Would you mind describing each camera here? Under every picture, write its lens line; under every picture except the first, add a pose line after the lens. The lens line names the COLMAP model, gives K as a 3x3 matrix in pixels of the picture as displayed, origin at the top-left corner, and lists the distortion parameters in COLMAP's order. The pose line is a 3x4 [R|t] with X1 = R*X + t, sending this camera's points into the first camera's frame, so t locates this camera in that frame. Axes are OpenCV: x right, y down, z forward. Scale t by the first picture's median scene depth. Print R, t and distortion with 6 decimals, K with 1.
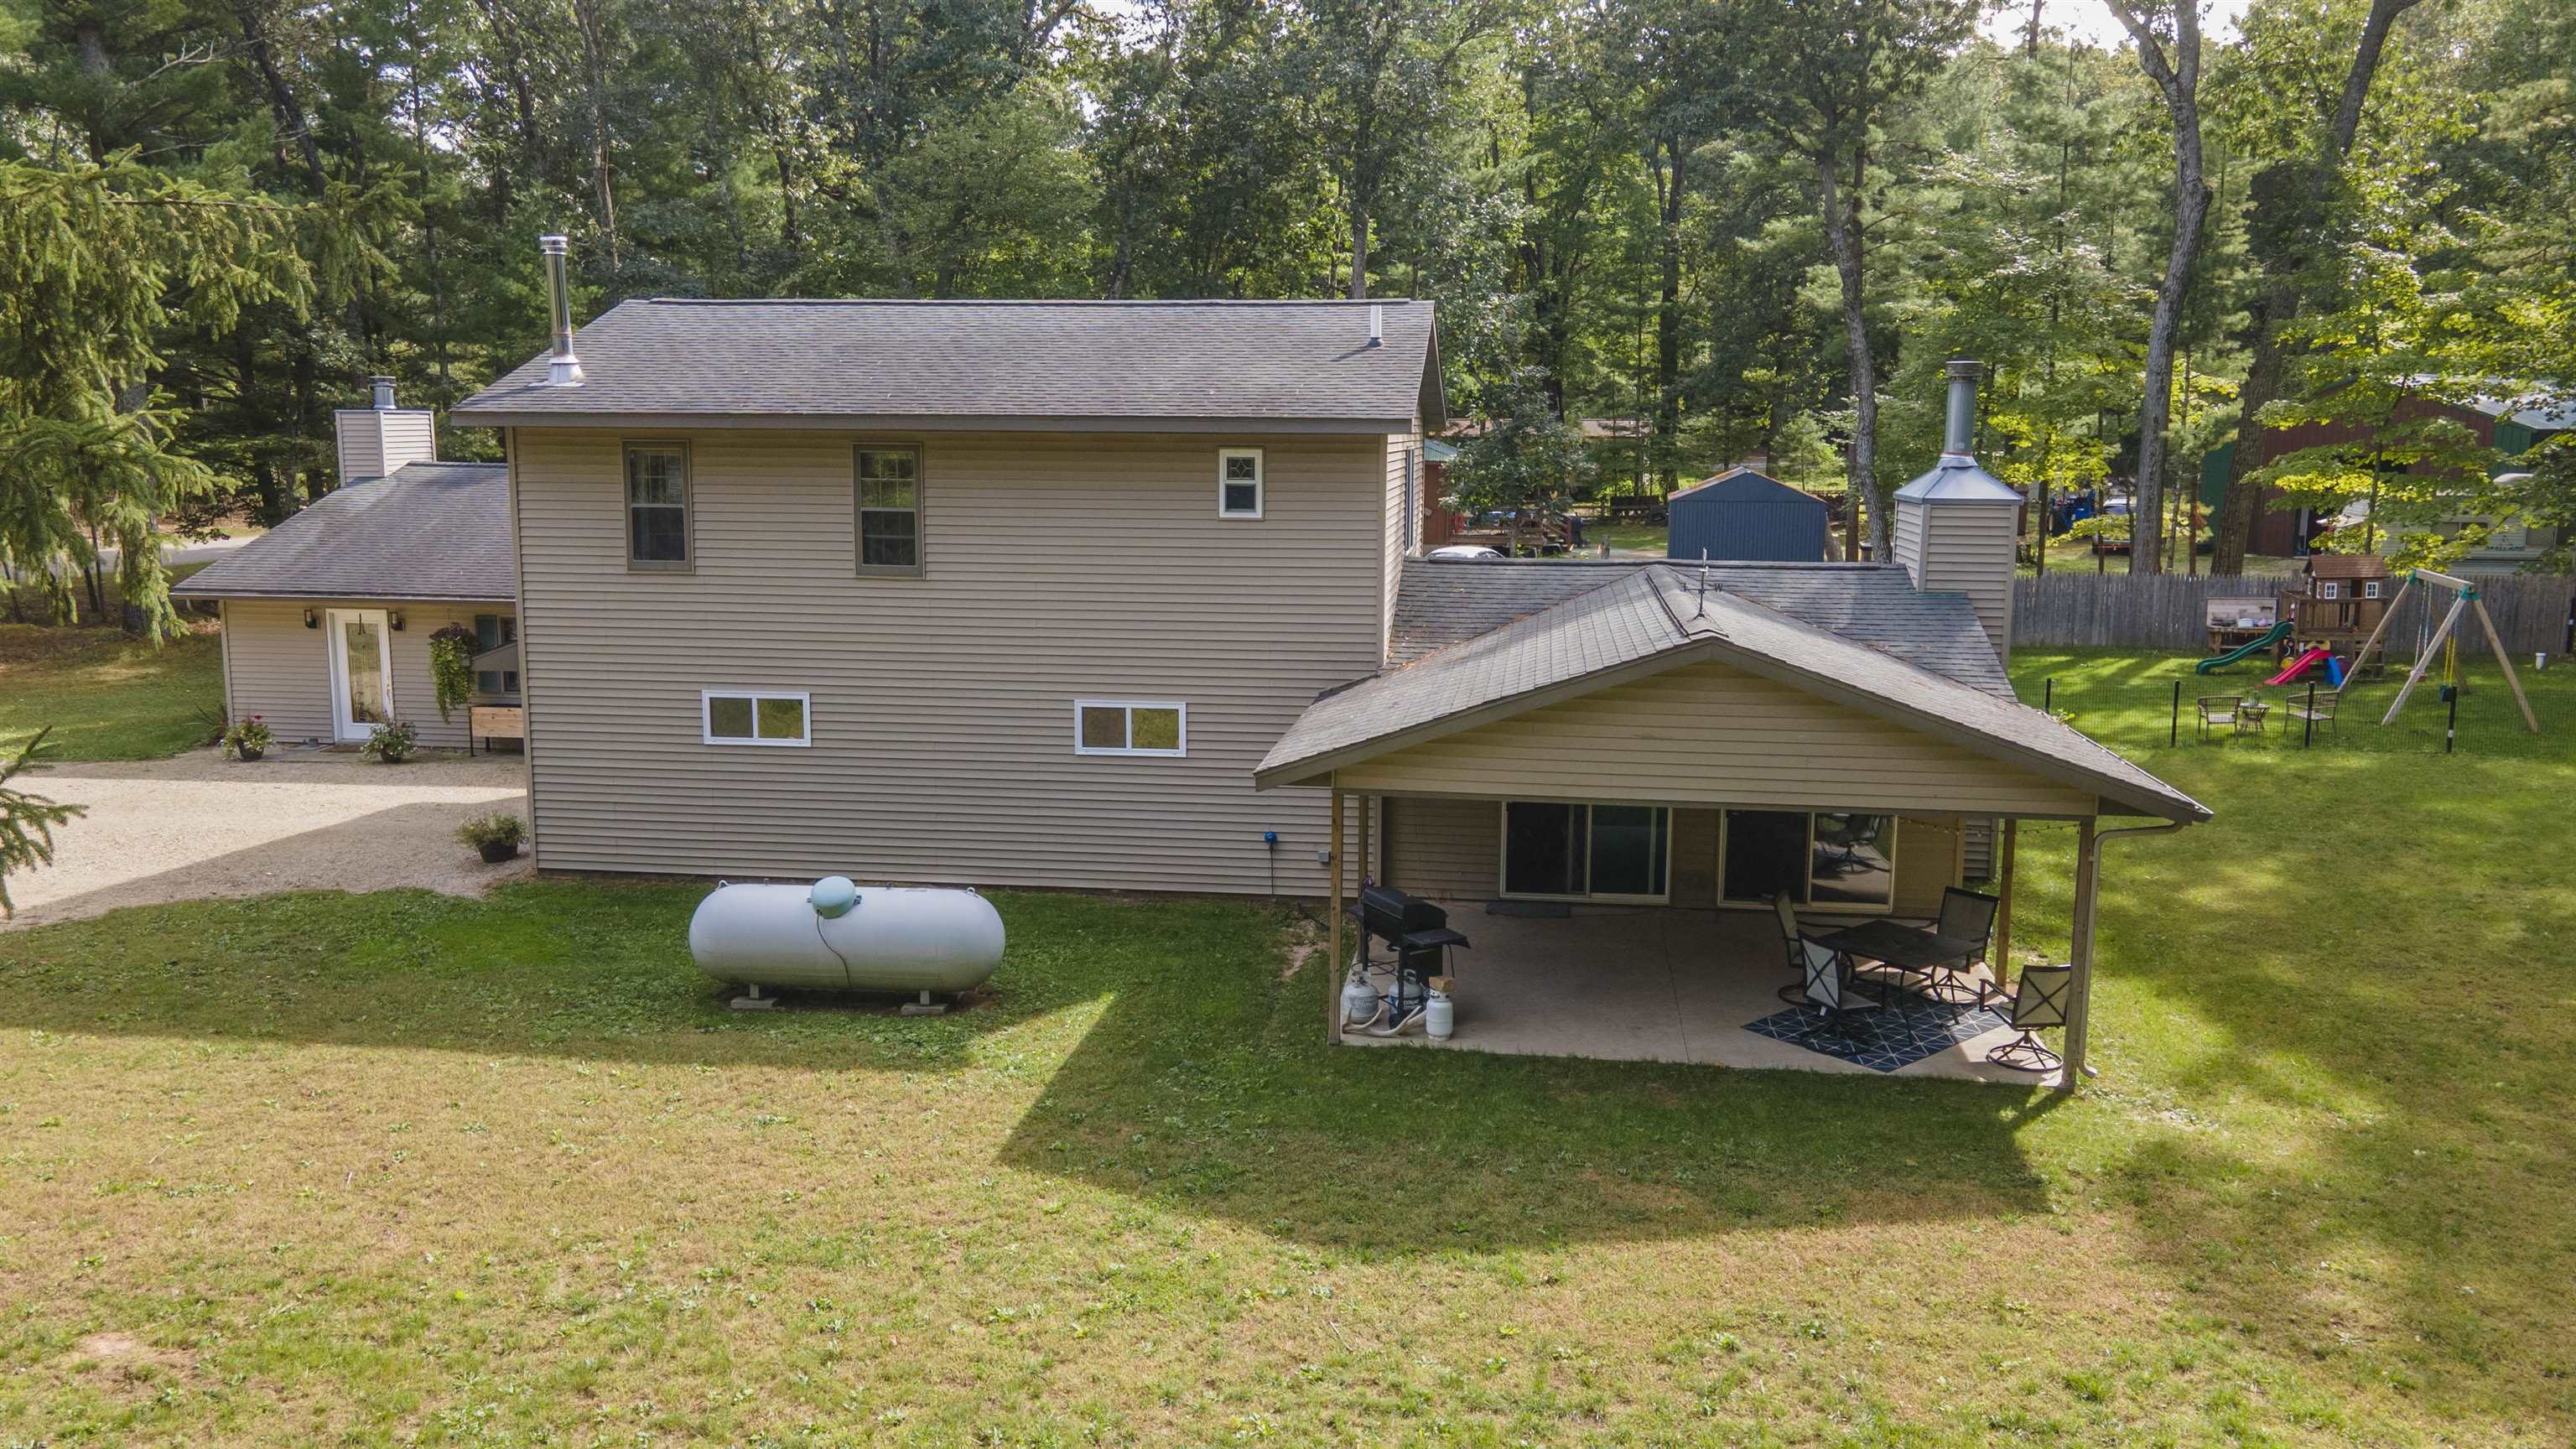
lens RADIAL K [[1853.5, 0, 1288.0], [0, 1853.5, 724.5], [0, 0, 1]] dist [-0.010285, 0.083592]
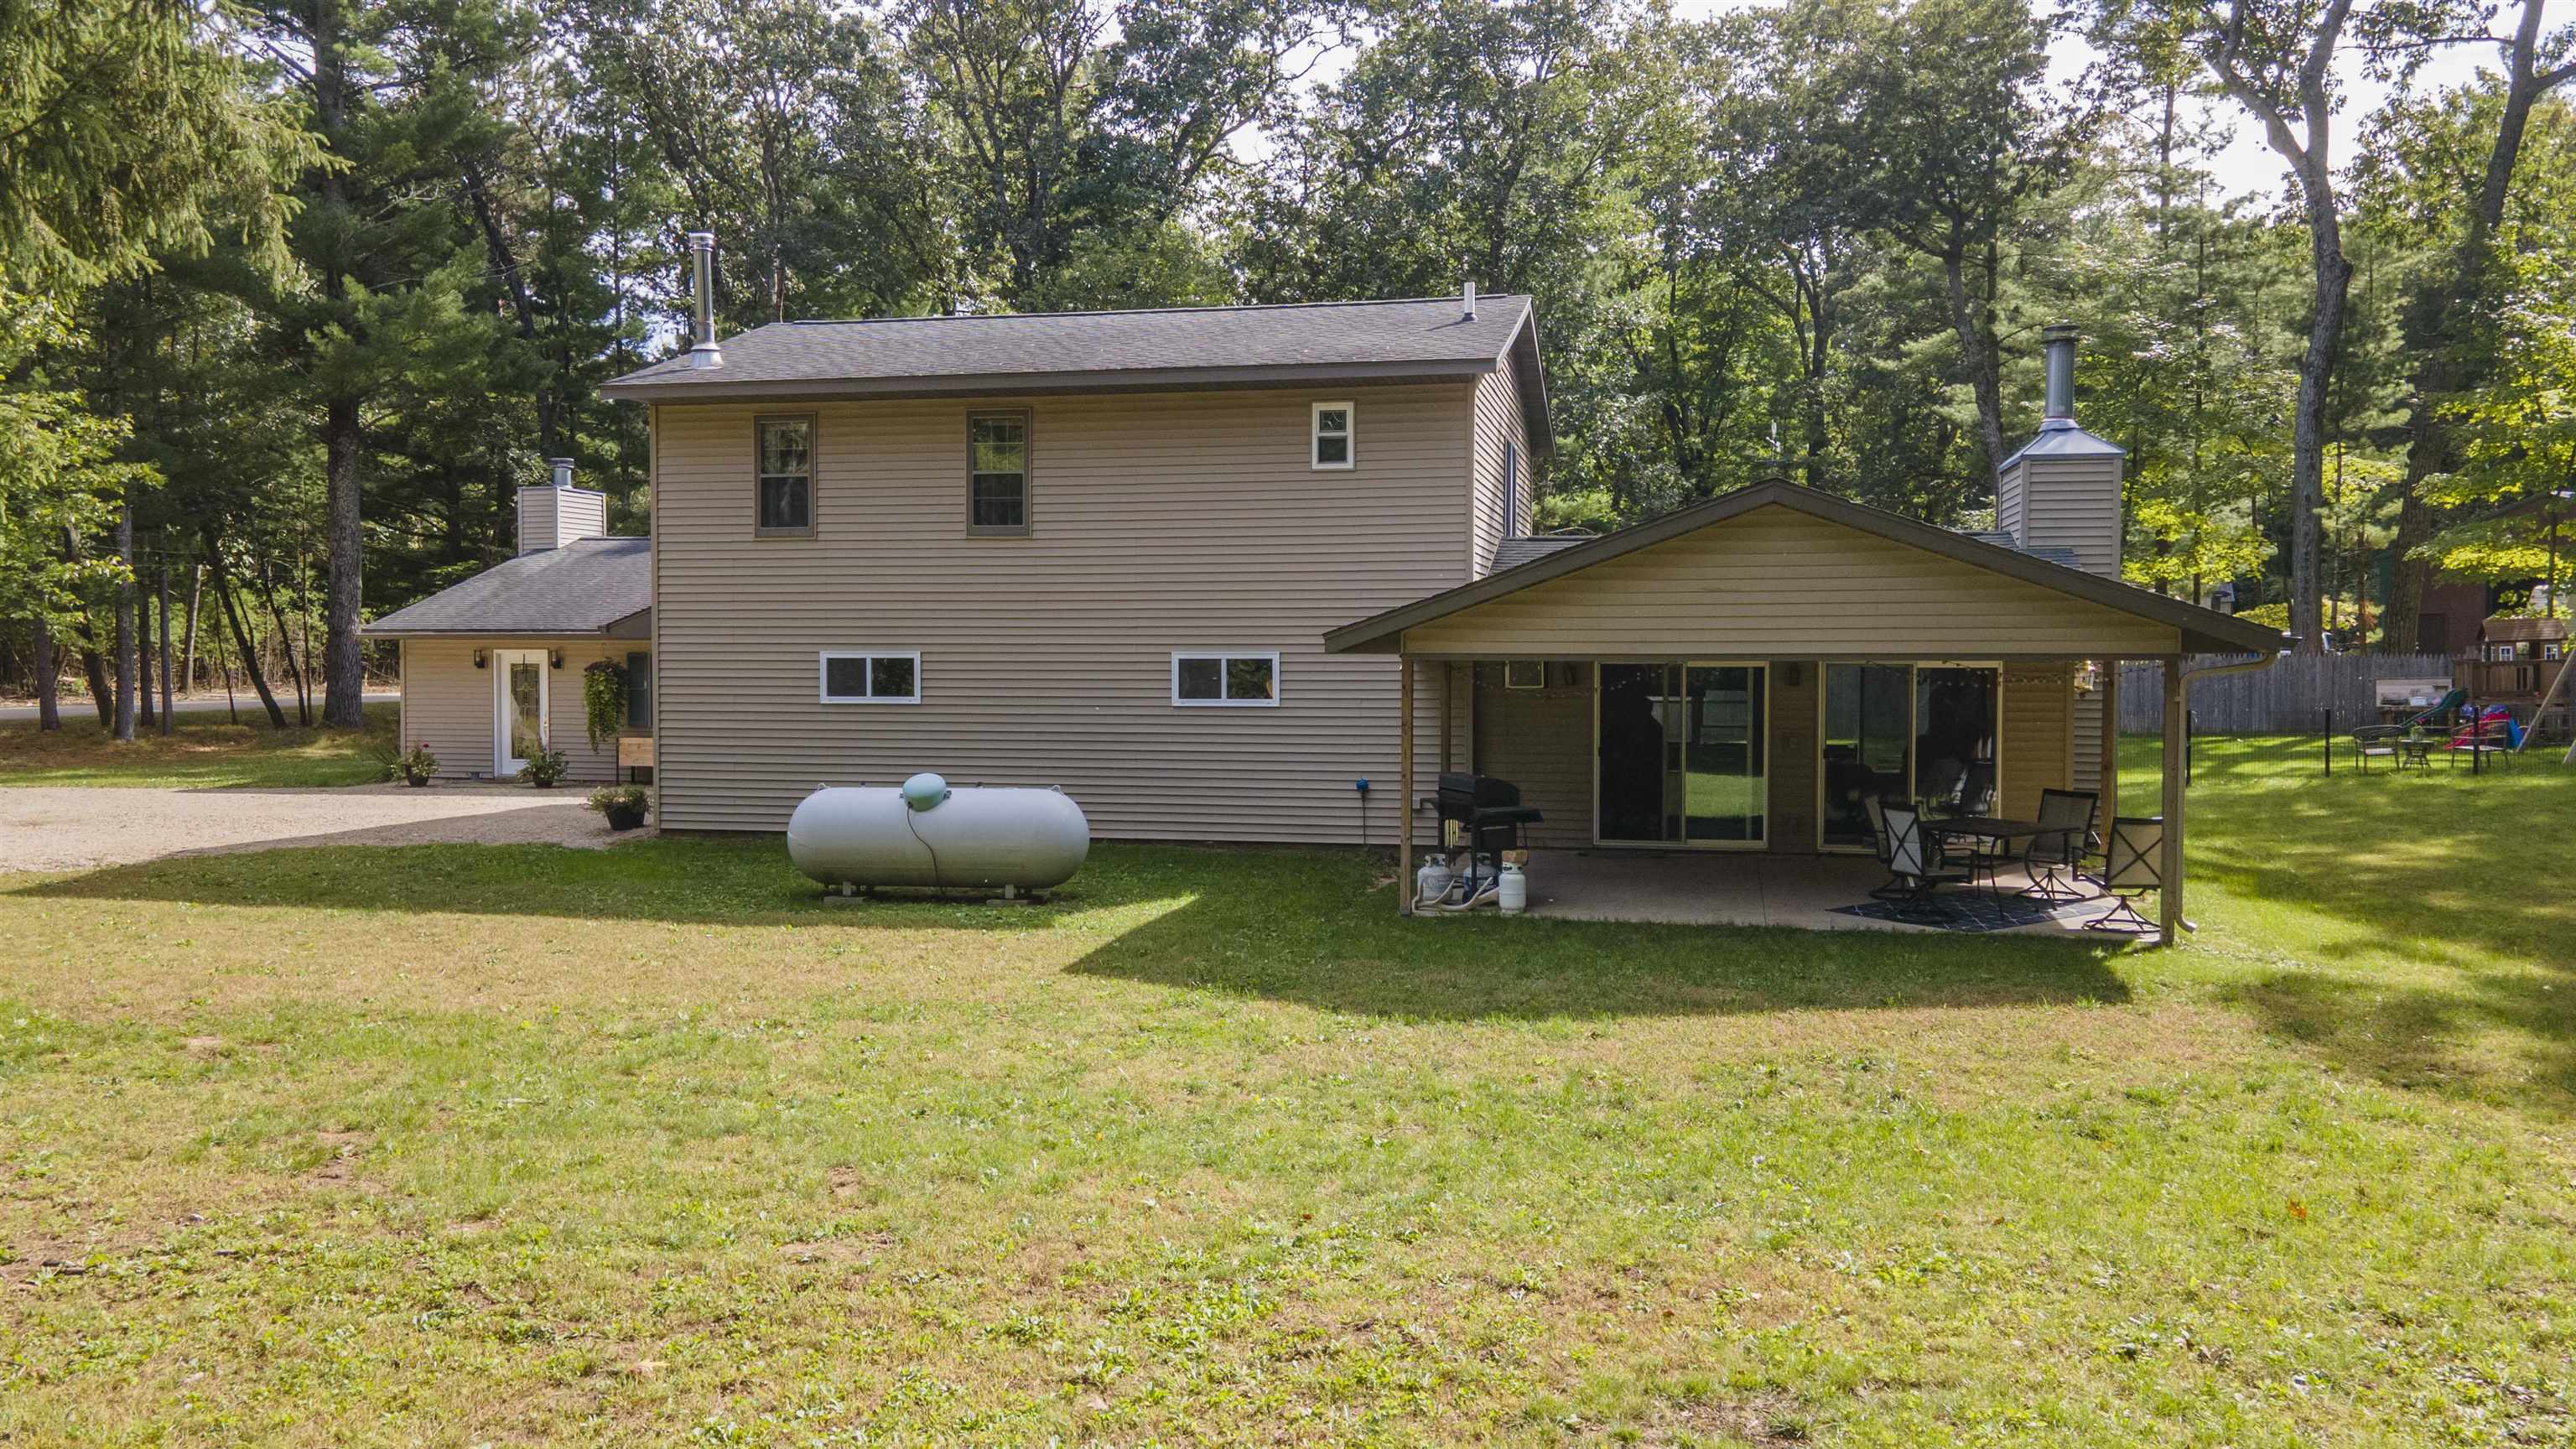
lens RADIAL K [[1855.7, 0, 1288.0], [0, 1855.7, 724.5], [0, 0, 1]] dist [0.002950, 0.048129]
pose [[0.996013, -0.002895, -0.089156, 0.037358], [-0.007941, 0.992627, -0.120945, 0.140104], [0.088849, 0.121171, 0.988647, -0.003431]]
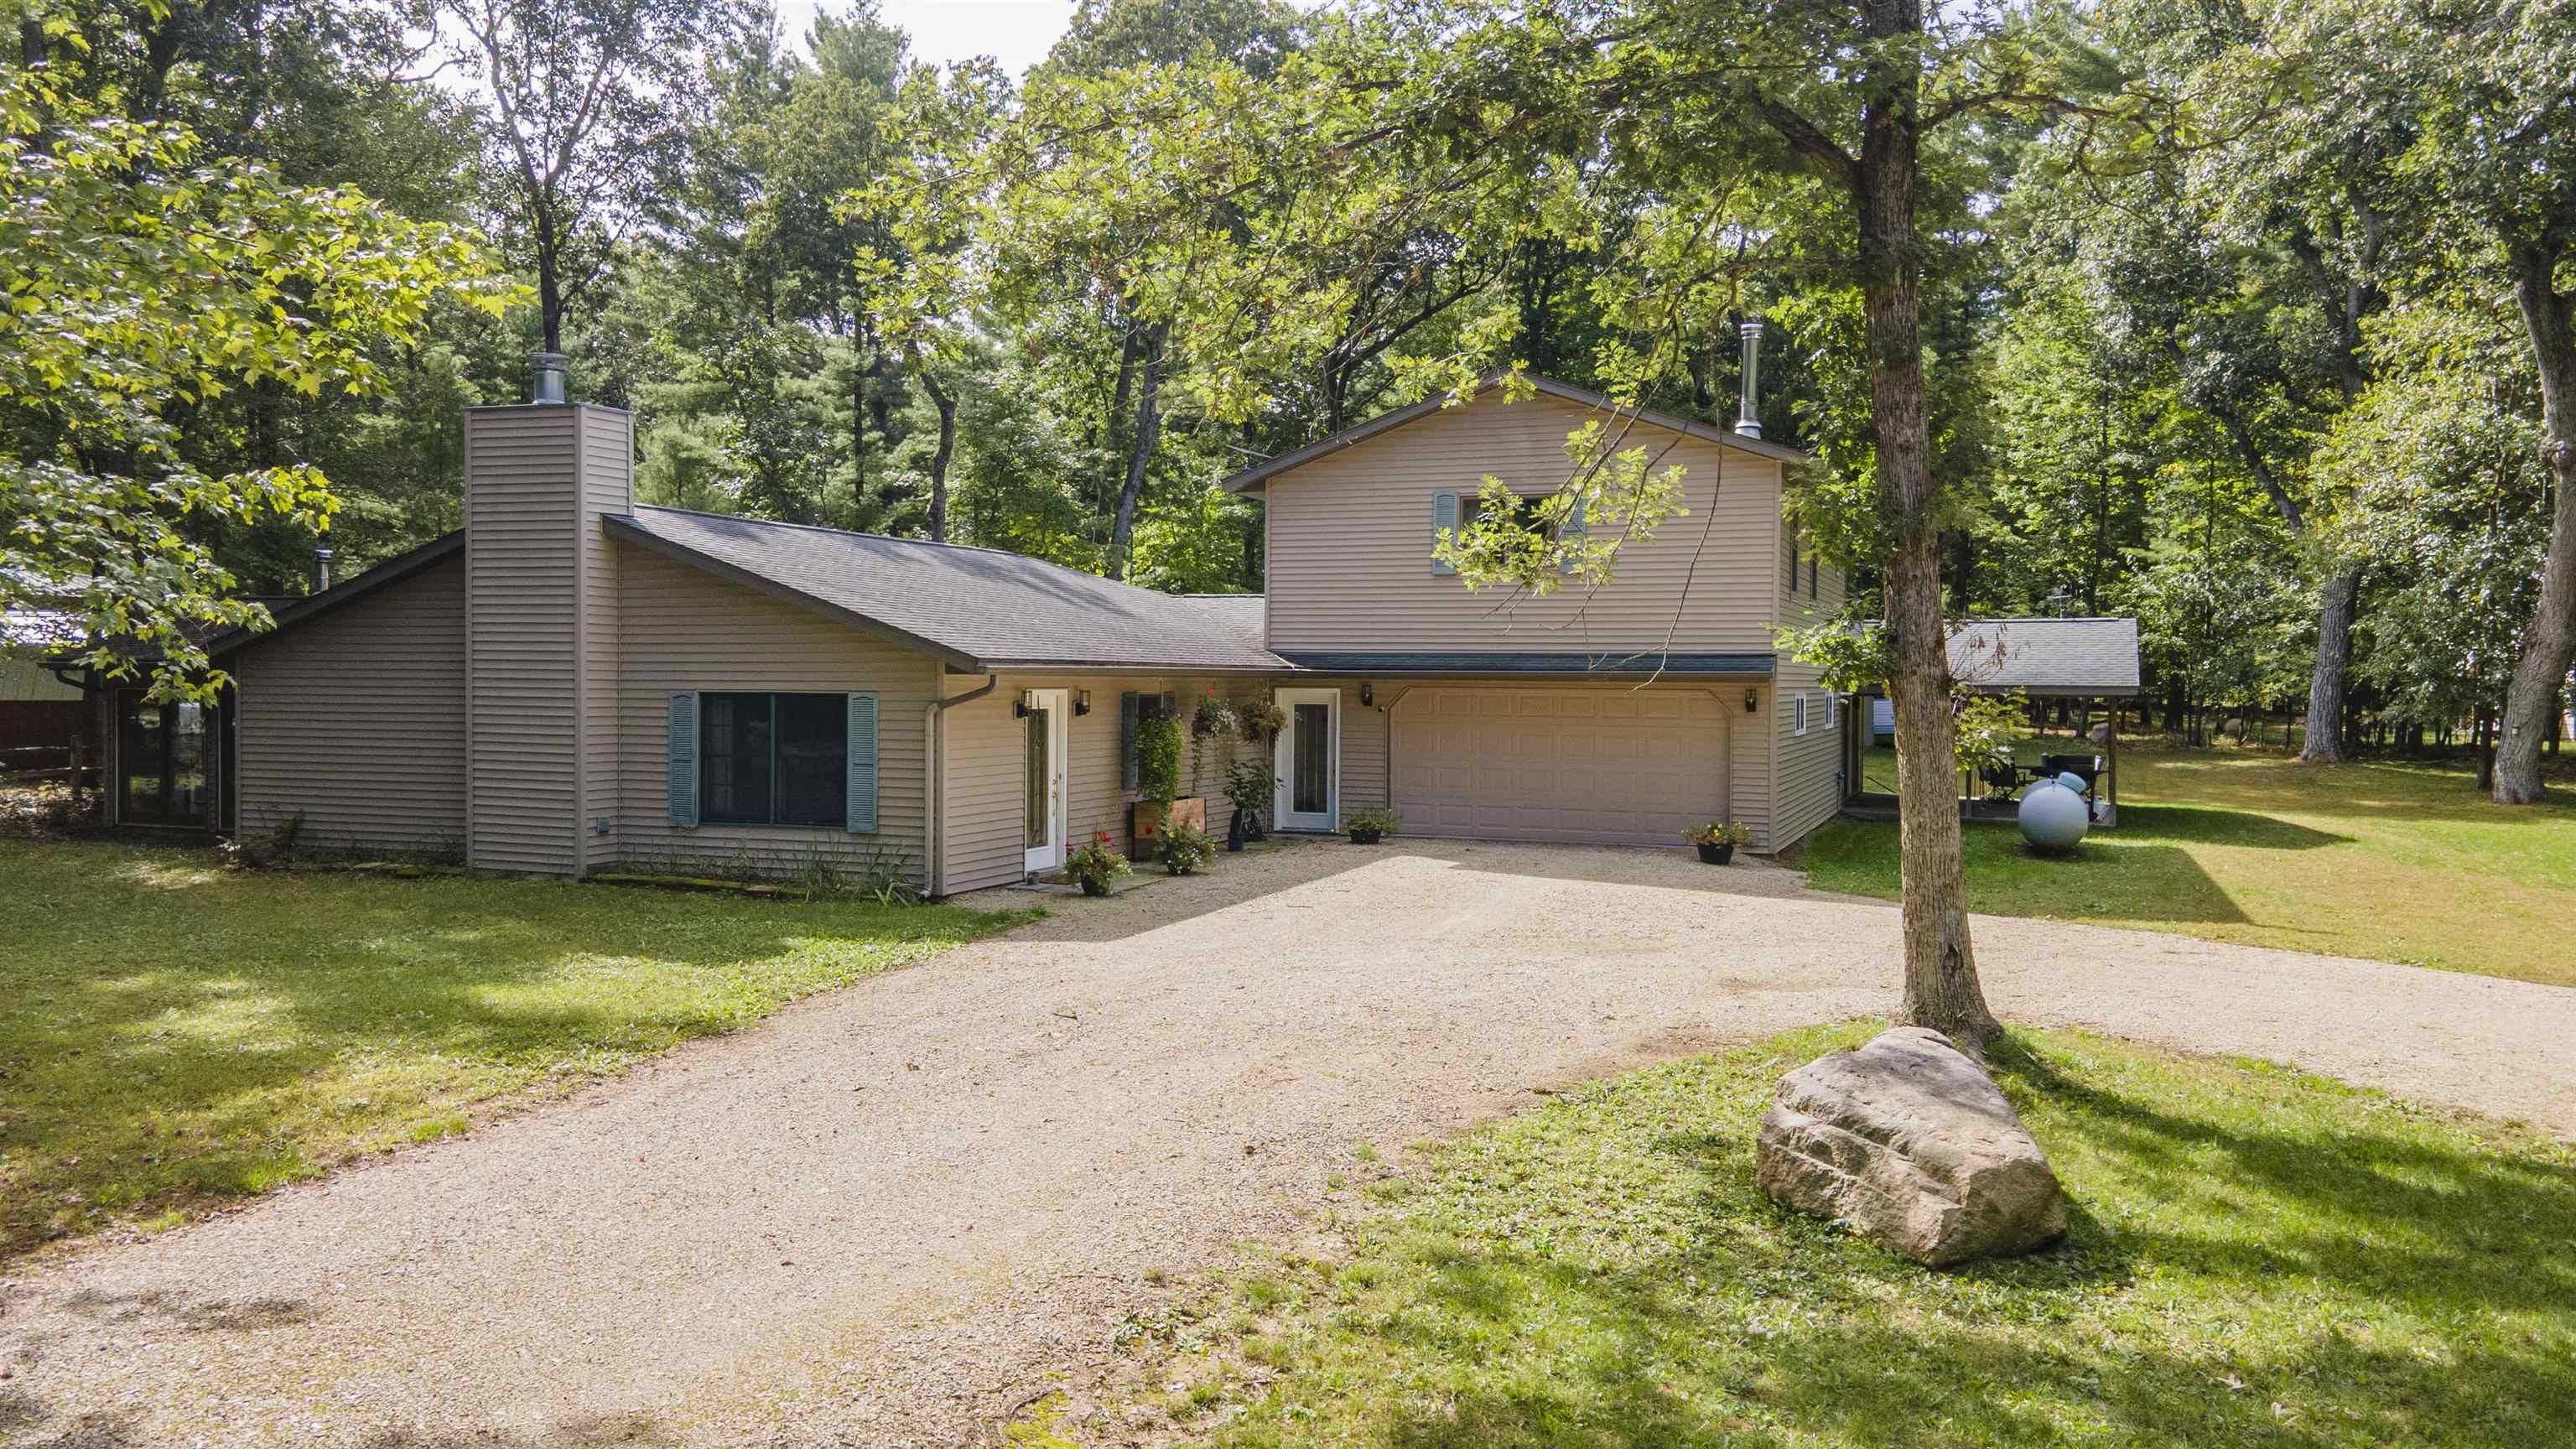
lens RADIAL K [[1855.7, 0, 1288.0], [0, 1855.7, 724.5], [0, 0, 1]] dist [0.002950, 0.048129]
pose [[0.249629, -0.027996, 0.967937, -1.555259], [0.147441, 0.989026, -0.009418, -0.035277], [-0.957051, 0.145065, 0.251017, 0.970988]]
